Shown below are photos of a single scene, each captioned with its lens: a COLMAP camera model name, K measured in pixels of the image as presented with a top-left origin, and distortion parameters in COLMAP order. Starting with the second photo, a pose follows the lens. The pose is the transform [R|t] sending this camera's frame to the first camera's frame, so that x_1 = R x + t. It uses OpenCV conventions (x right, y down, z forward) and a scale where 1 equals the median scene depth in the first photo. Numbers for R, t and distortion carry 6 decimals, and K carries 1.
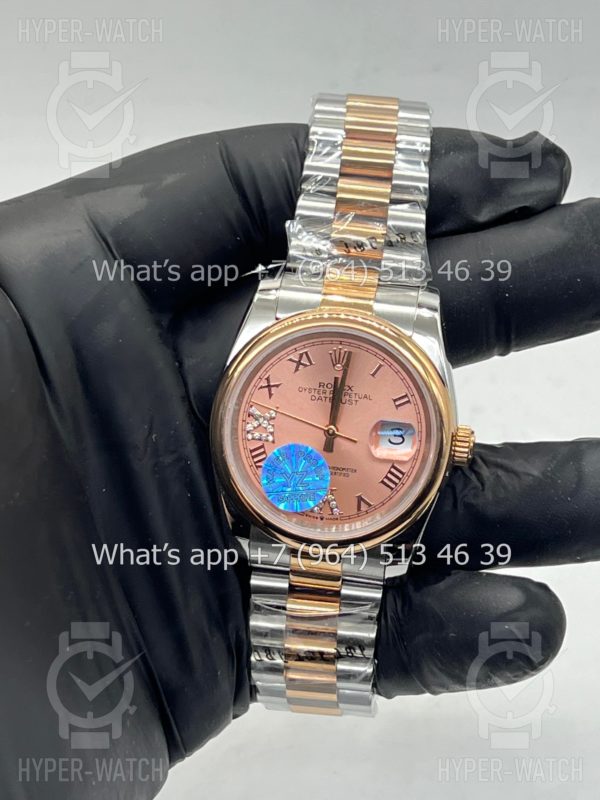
lens RADIAL K [[1815.0, 0, 300.0], [0, 1815.0, 400.0], [0, 0, 1]] dist [0.054509, 0.197493]
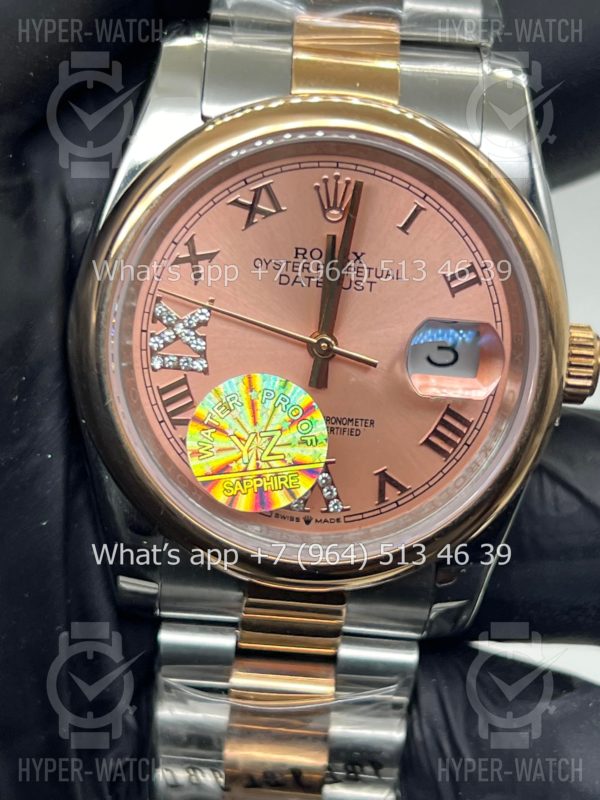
lens RADIAL K [[1834.9, 0, 300.0], [0, 1834.9, 400.0], [0, 0, 1]] dist [0.264312, 0.605292]
pose [[0.991919, -0.040028, 0.120397, -0.049825], [0.033836, 0.998019, 0.053041, 0.005232], [-0.122281, -0.048539, 0.991308, 0.501793]]
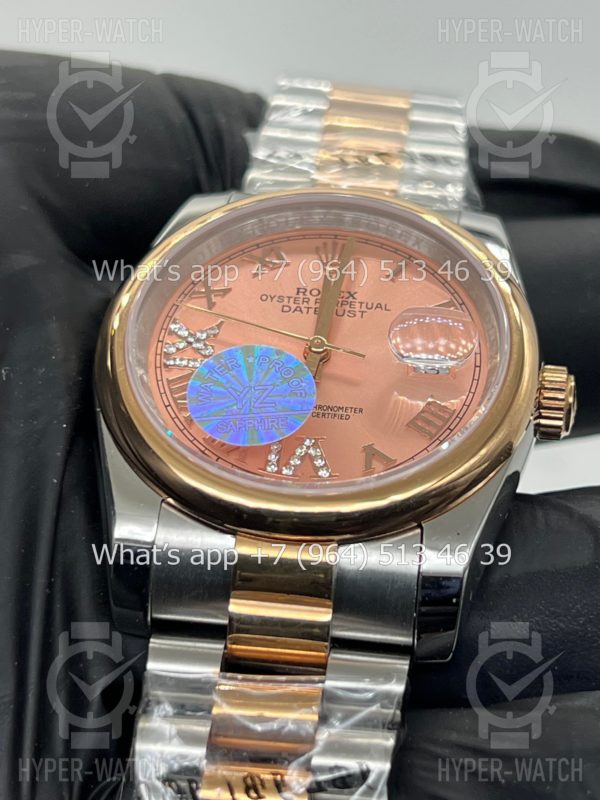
lens RADIAL K [[1815.0, 0, 300.0], [0, 1815.0, 400.0], [0, 0, 1]] dist [0.054509, 0.197493]
pose [[0.998829, 0.041767, 0.024401, -0.001016], [-0.014981, 0.746746, -0.664940, 0.395186], [-0.045994, 0.663797, 0.746498, 0.595860]]
